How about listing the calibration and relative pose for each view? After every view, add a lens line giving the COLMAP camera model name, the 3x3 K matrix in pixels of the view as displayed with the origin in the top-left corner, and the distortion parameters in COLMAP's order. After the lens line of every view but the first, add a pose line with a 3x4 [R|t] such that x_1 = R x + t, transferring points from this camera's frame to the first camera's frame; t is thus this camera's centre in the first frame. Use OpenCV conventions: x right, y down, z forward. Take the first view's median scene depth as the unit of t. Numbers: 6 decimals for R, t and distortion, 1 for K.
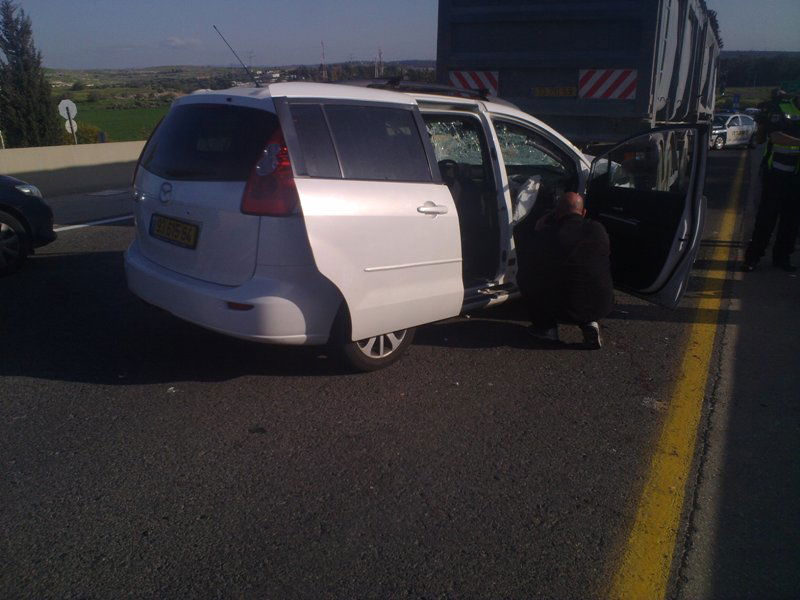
lens RADIAL K [[667.1, 0, 396.3], [0, 667.1, 276.3], [0, 0, 1]] dist [0.050453, -0.167171]
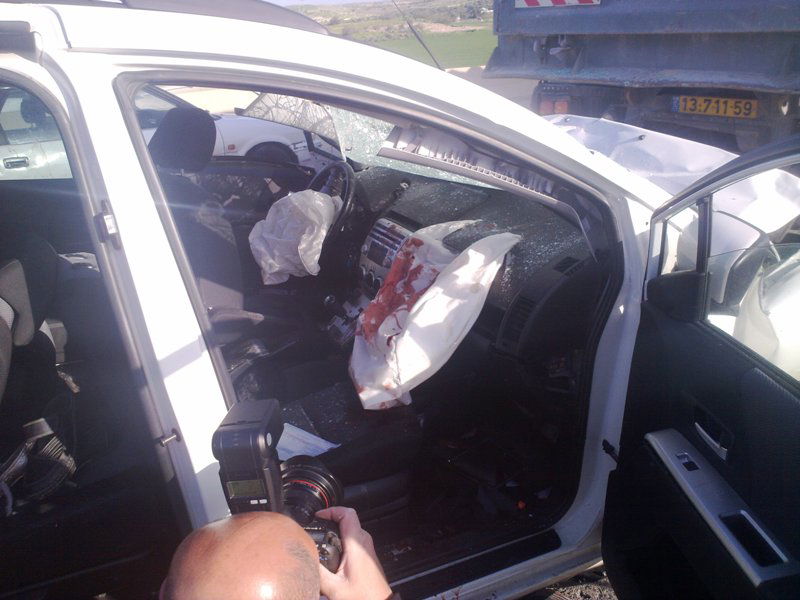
lens RADIAL K [[665.6, 0, 399.9], [0, 665.6, 282.8], [0, 0, 1]] dist [0.121595, -0.354355]
pose [[0.937460, 0.071446, -0.340682, 0.329972], [-0.033723, 0.992747, 0.115399, -0.195444], [0.346456, -0.096693, 0.933070, 0.810271]]
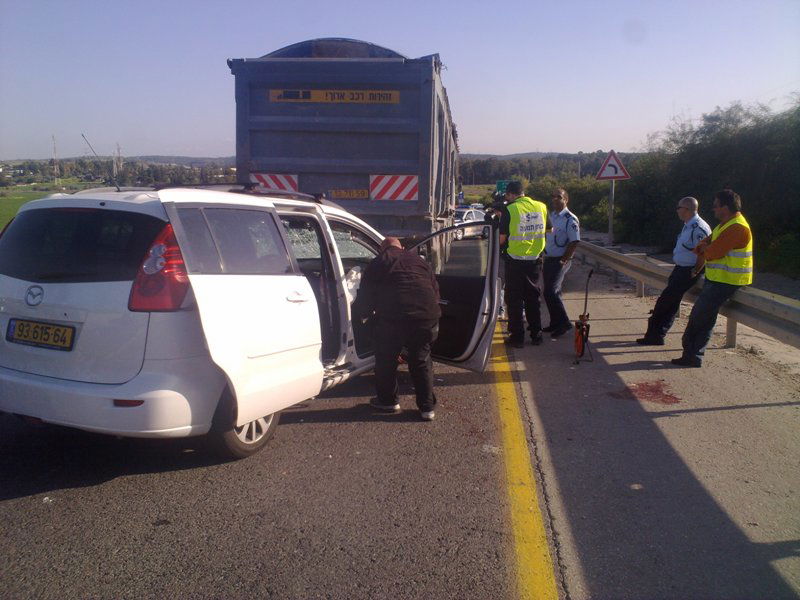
lens RADIAL K [[672.6, 0, 415.3], [0, 672.6, 258.9], [0, 0, 1]] dist [0.095855, -0.377612]
pose [[0.923349, -0.031354, 0.382679, -0.162347], [0.093854, 0.984857, -0.145765, 0.014677], [-0.372314, 0.170508, 0.912310, -0.096596]]
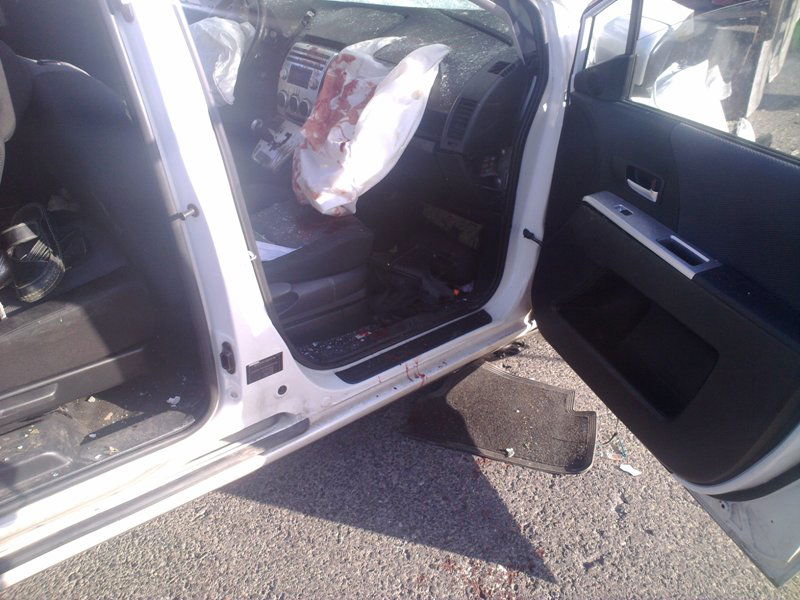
lens RADIAL K [[665.6, 0, 399.9], [0, 665.6, 282.8], [0, 0, 1]] dist [0.121595, -0.354355]
pose [[0.994526, 0.046250, -0.093691, 0.275628], [-0.018604, 0.960751, 0.276789, -0.153682], [0.102815, -0.273531, 0.956352, 0.755287]]
